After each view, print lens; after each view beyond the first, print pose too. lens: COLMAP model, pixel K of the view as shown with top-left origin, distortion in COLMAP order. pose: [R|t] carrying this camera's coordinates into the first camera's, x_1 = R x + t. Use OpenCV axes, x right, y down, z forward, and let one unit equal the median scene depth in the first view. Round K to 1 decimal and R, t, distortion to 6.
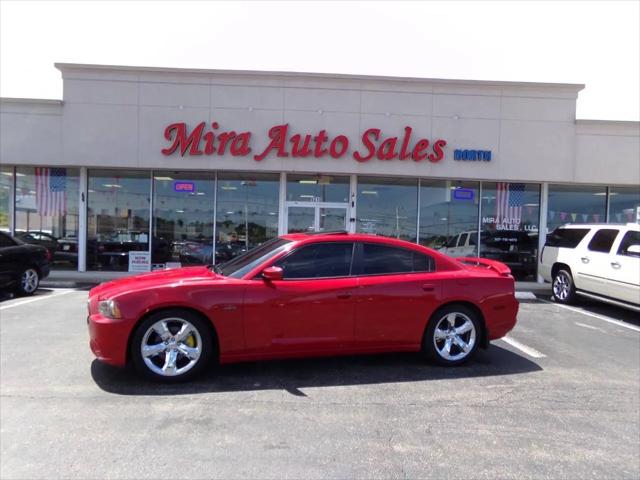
lens RADIAL K [[443.6, 0, 319.6], [0, 443.6, 244.1], [0, 0, 1]] dist [-0.026276, 0.057919]
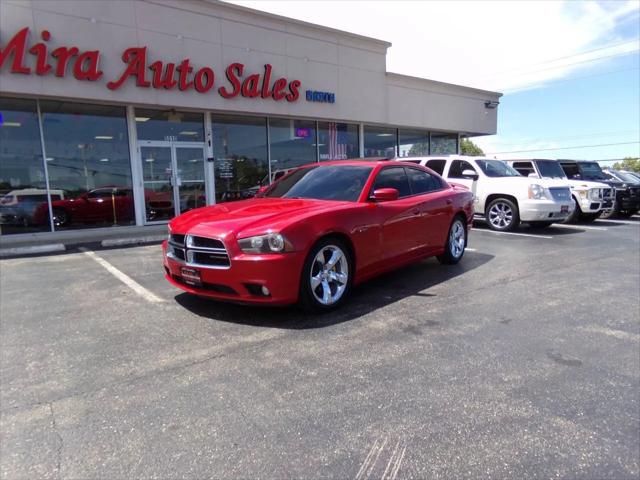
lens RADIAL K [[443.6, 0, 319.6], [0, 443.6, 242.8], [0, 0, 1]] dist [-0.026276, 0.057919]
pose [[0.819492, -0.127697, 0.558683, -0.319440], [0.063176, 0.989047, 0.133395, 0.010343], [-0.569598, -0.074021, 0.818583, 0.075636]]
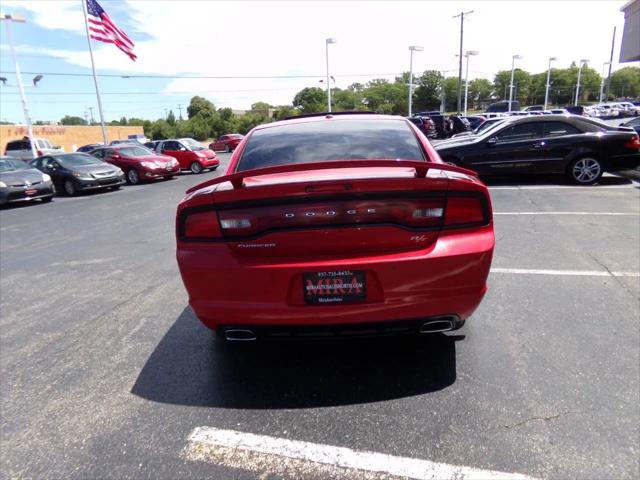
lens RADIAL K [[443.6, 0, 318.3], [0, 443.6, 243.0], [0, 0, 1]] dist [-0.026276, 0.057919]
pose [[-0.318460, 0.218968, -0.922299, 0.373026], [0.014413, 0.973961, 0.226257, 0.006875], [0.947827, 0.058760, -0.313324, 0.583292]]
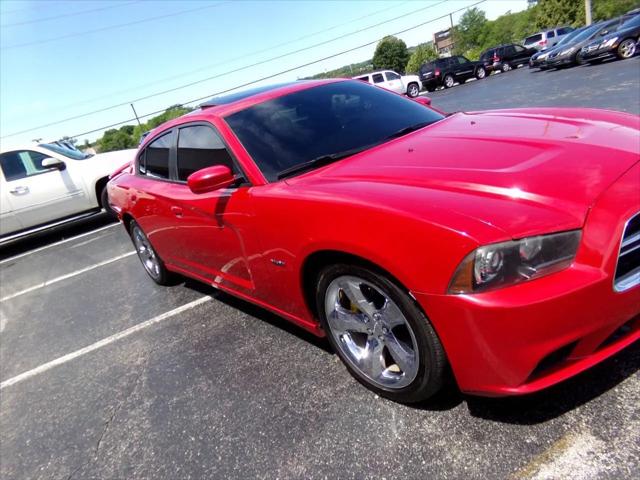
lens RADIAL K [[443.6, 0, 321.2], [0, 443.6, 242.1], [0, 0, 1]] dist [-0.026276, 0.057919]
pose [[-0.397456, -0.246781, 0.883815, -0.294692], [0.273661, 0.887452, 0.370863, -0.021208], [-0.875865, 0.389267, -0.285188, 0.554887]]
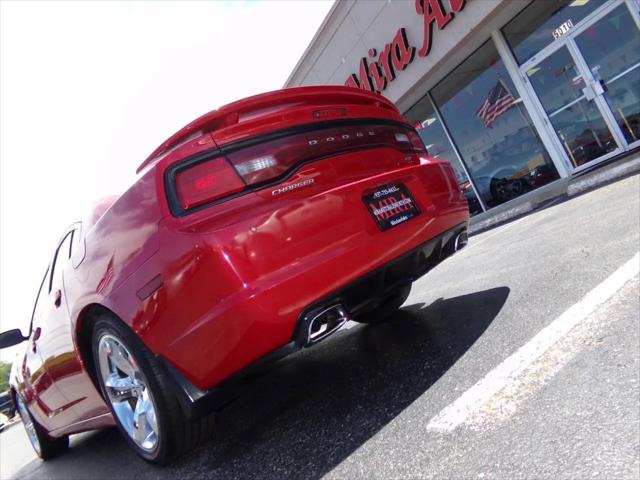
lens RADIAL K [[443.6, 0, 317.0], [0, 443.6, 241.5], [0, 0, 1]] dist [-0.026276, 0.057919]
pose [[0.385115, -0.282902, -0.878438, 0.323091], [0.409733, 0.905313, -0.111926, 0.086407], [0.826925, -0.316821, 0.464564, 0.431600]]
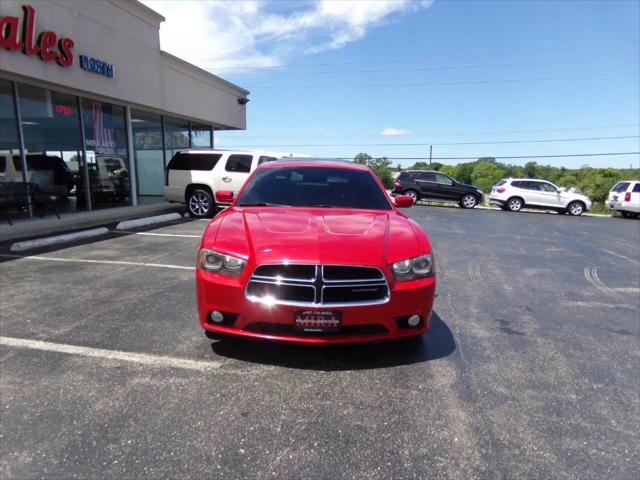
lens RADIAL K [[443.6, 0, 319.9], [0, 443.6, 244.1], [0, 0, 1]] dist [-0.026276, 0.057919]
pose [[0.255810, -0.189104, 0.948051, -0.441584], [0.020543, 0.981523, 0.190238, -0.014877], [-0.966509, -0.029189, 0.254969, 0.346044]]
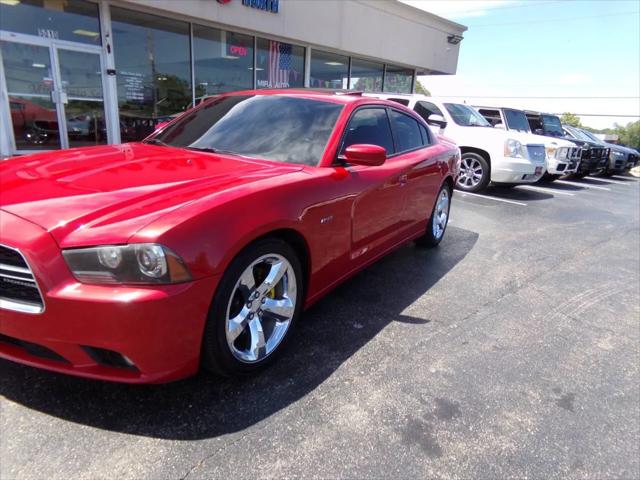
lens RADIAL K [[443.6, 0, 322.4], [0, 443.6, 244.6], [0, 0, 1]] dist [-0.026276, 0.057919]
pose [[0.732212, -0.182330, 0.656217, -0.219451], [-0.017047, 0.958292, 0.285283, 0.002904], [-0.680863, -0.220074, 0.698565, 0.215362]]
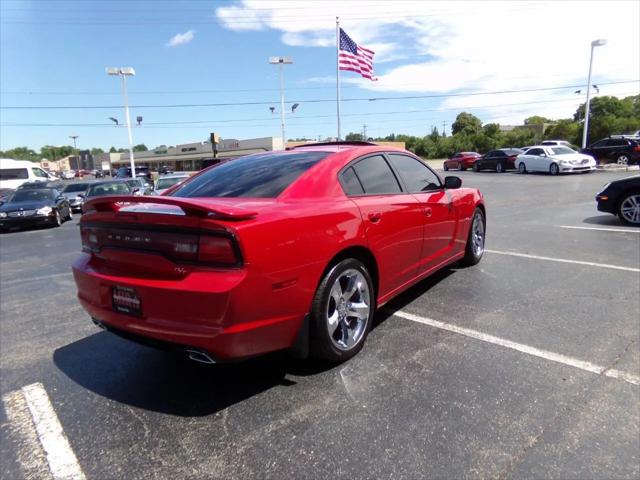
lens RADIAL K [[443.6, 0, 319.3], [0, 443.6, 241.3], [0, 0, 1]] dist [-0.026276, 0.057919]
pose [[-0.783314, 0.114533, -0.610984, 0.256184], [-0.001535, 0.982520, 0.186149, -0.003045], [0.621624, 0.146751, -0.769446, 0.762658]]
